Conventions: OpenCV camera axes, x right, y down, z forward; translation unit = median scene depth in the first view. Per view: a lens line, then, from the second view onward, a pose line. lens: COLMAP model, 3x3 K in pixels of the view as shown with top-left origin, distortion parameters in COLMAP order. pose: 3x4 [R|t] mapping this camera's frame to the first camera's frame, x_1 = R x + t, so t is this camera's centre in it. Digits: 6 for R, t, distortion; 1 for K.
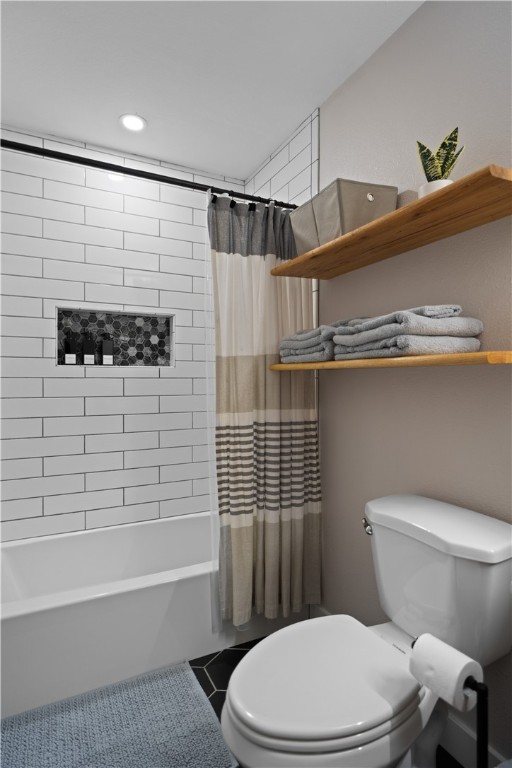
lens RADIAL K [[396.2, 0, 255.6], [0, 396.2, 381.5], [0, 0, 1]] dist [-0.000022, -0.000024]
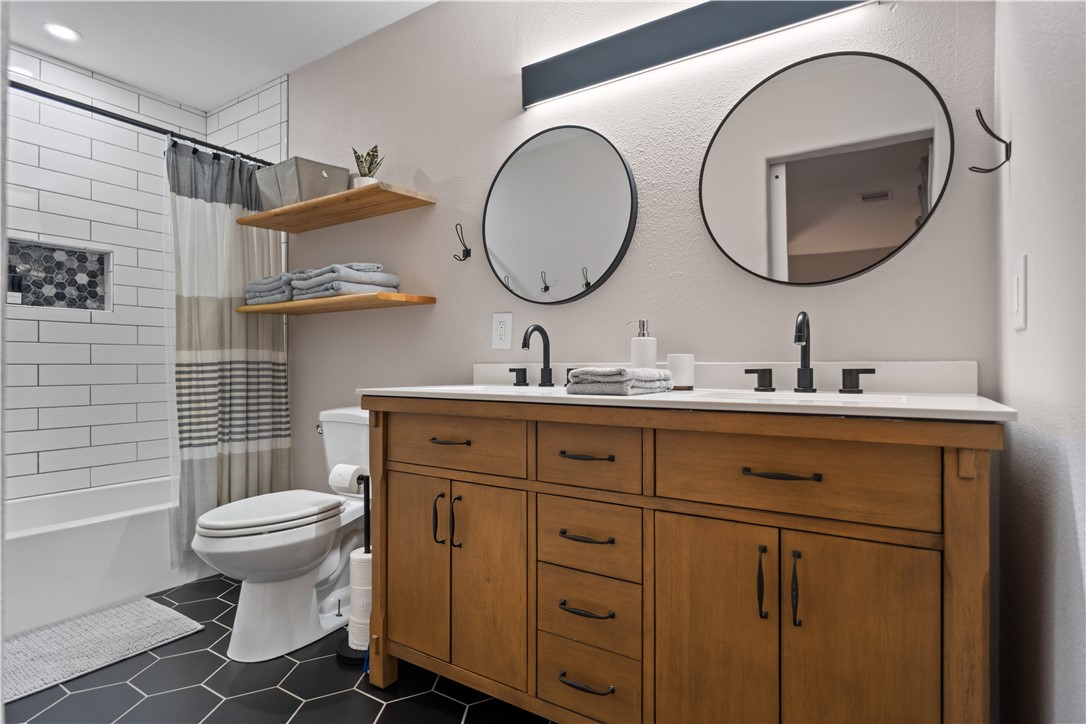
lens RADIAL K [[560.3, 0, 544.2], [0, 560.3, 365.8], [0, 0, 1]] dist [-0.000022, -0.000024]
pose [[0.866410, -0.000387, 0.499333, 0.002214], [0.006691, 0.999919, -0.010835, 0.140913], [-0.499288, 0.012729, 0.866342, -0.738834]]
